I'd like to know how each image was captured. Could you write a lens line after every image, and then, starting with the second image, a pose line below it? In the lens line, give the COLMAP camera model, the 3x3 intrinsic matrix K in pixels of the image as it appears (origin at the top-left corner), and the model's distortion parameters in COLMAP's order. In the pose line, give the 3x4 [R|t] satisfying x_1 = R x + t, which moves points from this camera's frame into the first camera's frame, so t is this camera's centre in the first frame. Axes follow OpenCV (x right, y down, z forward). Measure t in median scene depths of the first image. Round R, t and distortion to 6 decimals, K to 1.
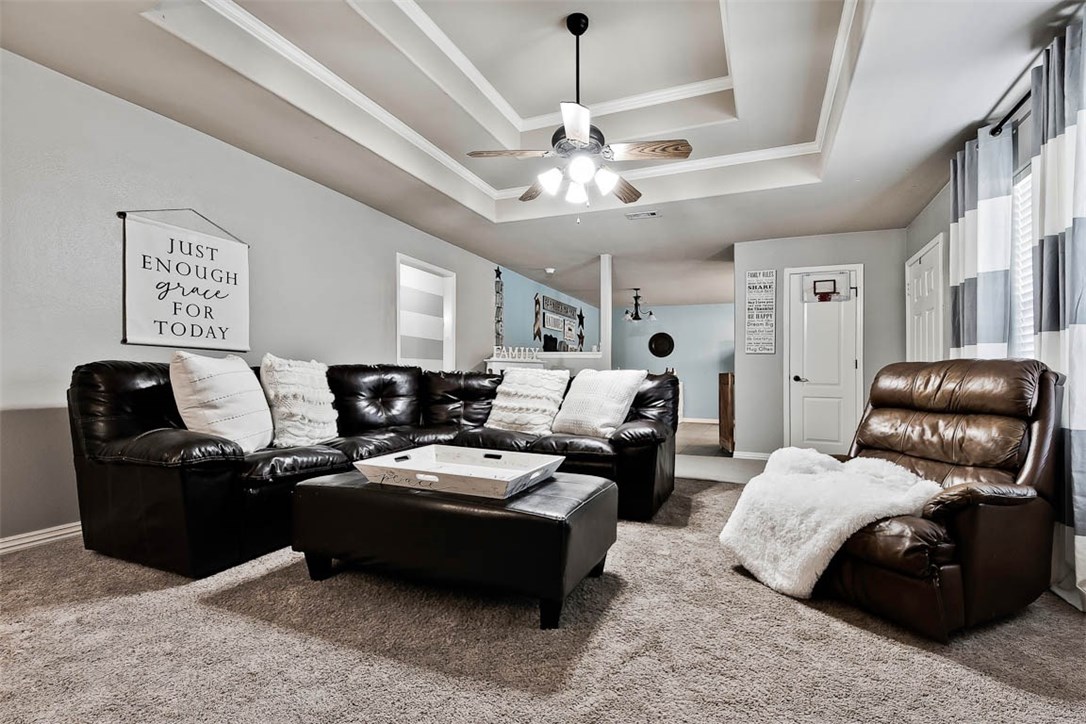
lens RADIAL K [[478.9, 0, 556.2], [0, 478.9, 389.6], [0, 0, 1]] dist [0.020207, -0.000666]
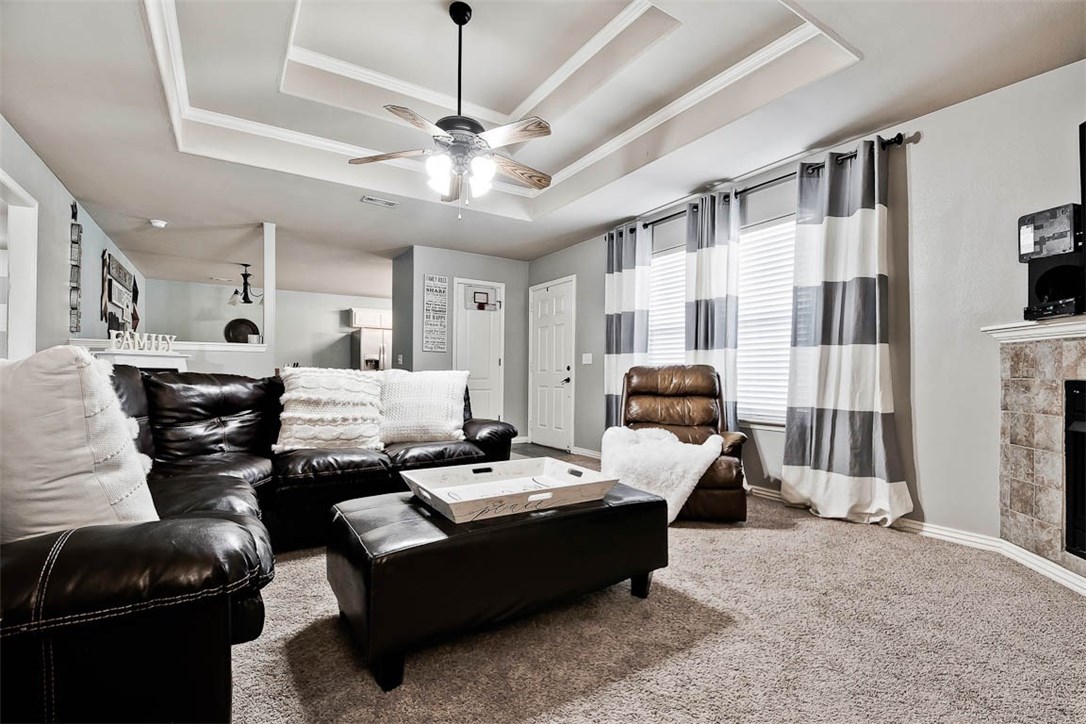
lens RADIAL K [[492.6, 0, 548.5], [0, 492.6, 380.6], [0, 0, 1]] dist [0.042580, -0.031464]
pose [[0.578842, -0.026496, 0.815009, -0.492471], [0.027541, 0.999537, 0.012934, -0.023975], [-0.814974, 0.014959, 0.579304, 0.211228]]
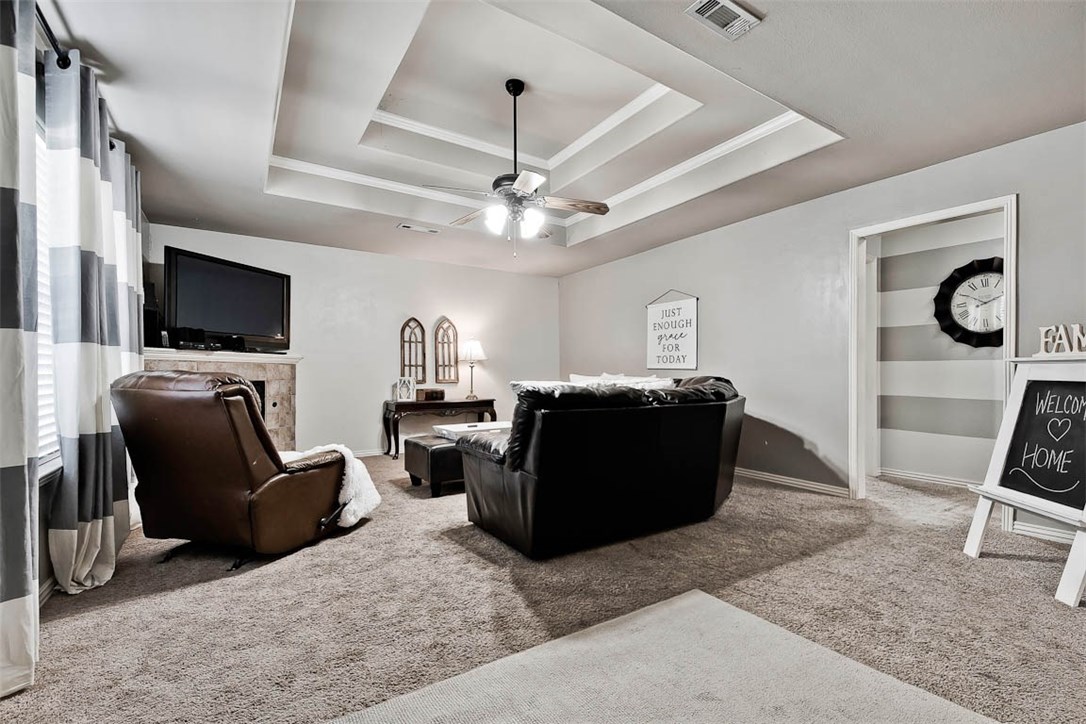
lens RADIAL K [[457.4, 0, 518.6], [0, 457.4, 365.6], [0, 0, 1]] dist [0.021253, -0.000009]
pose [[-0.606966, -0.031725, -0.794094, 0.741423], [-0.033710, 0.999331, -0.014158, -0.049061], [0.794012, 0.018176, -0.607630, 1.322298]]
